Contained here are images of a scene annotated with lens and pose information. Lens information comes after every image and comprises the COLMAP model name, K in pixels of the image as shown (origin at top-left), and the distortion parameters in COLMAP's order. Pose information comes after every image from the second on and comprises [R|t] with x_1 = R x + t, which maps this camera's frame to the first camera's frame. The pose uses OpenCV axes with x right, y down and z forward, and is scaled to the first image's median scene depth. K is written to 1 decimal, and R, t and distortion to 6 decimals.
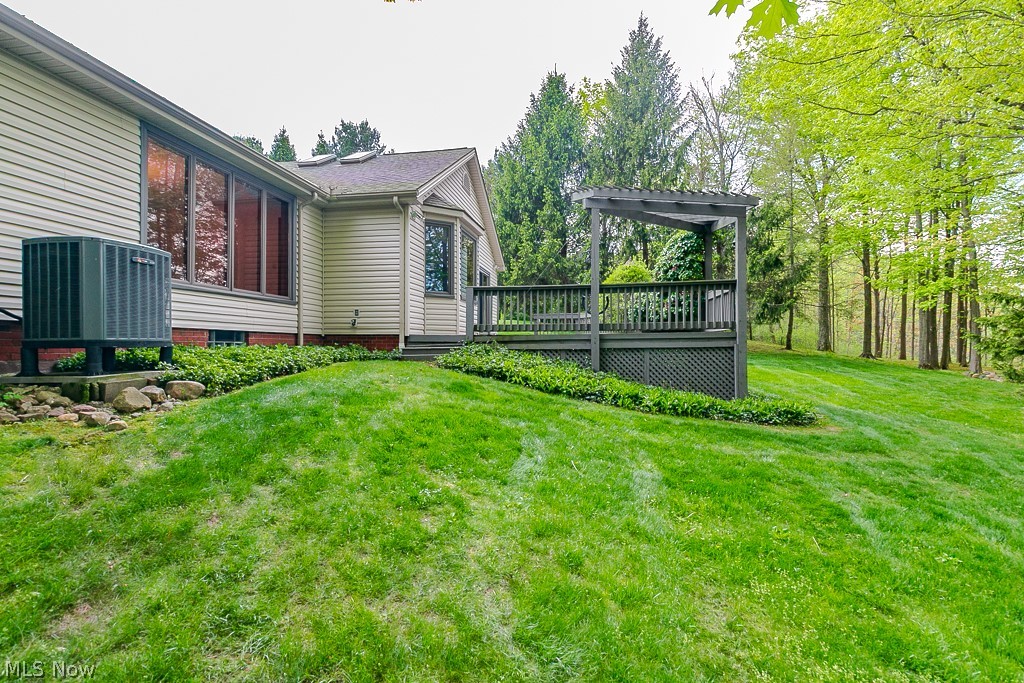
lens RADIAL K [[478.2, 0, 512.8], [0, 478.2, 349.5], [0, 0, 1]] dist [-0.002511, -0.000703]
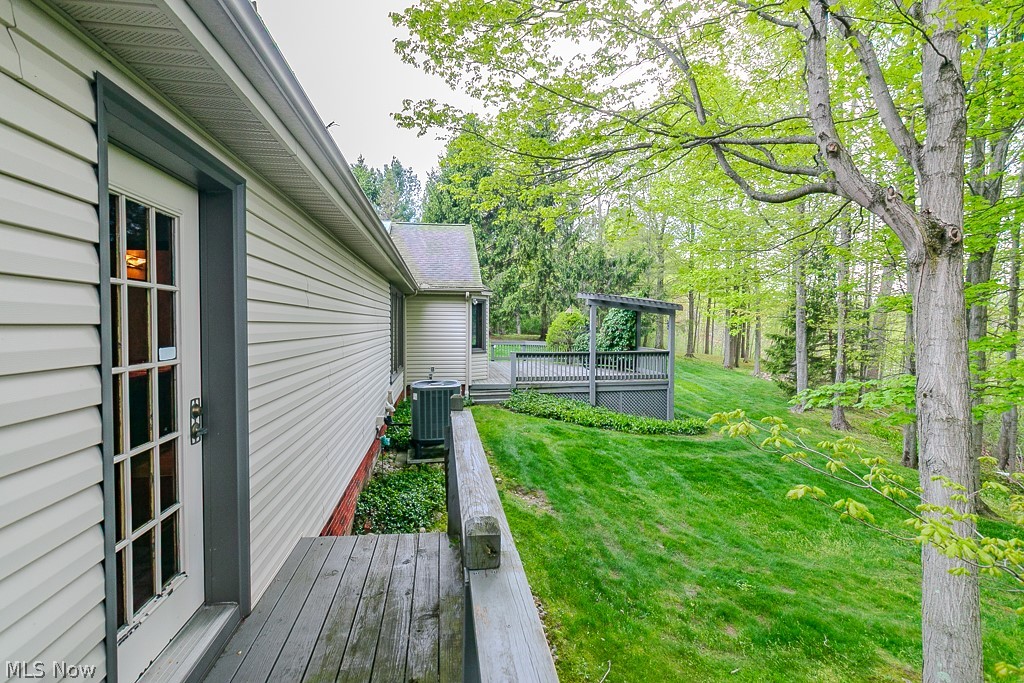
lens RADIAL K [[478.2, 0, 510.8], [0, 478.2, 337.1], [0, 0, 1]] dist [-0.002511, -0.000703]
pose [[0.946600, -0.004796, 0.322374, -1.107010], [-0.004554, 0.999591, 0.028244, -0.418577], [-0.322377, -0.028204, 0.946191, -0.800725]]
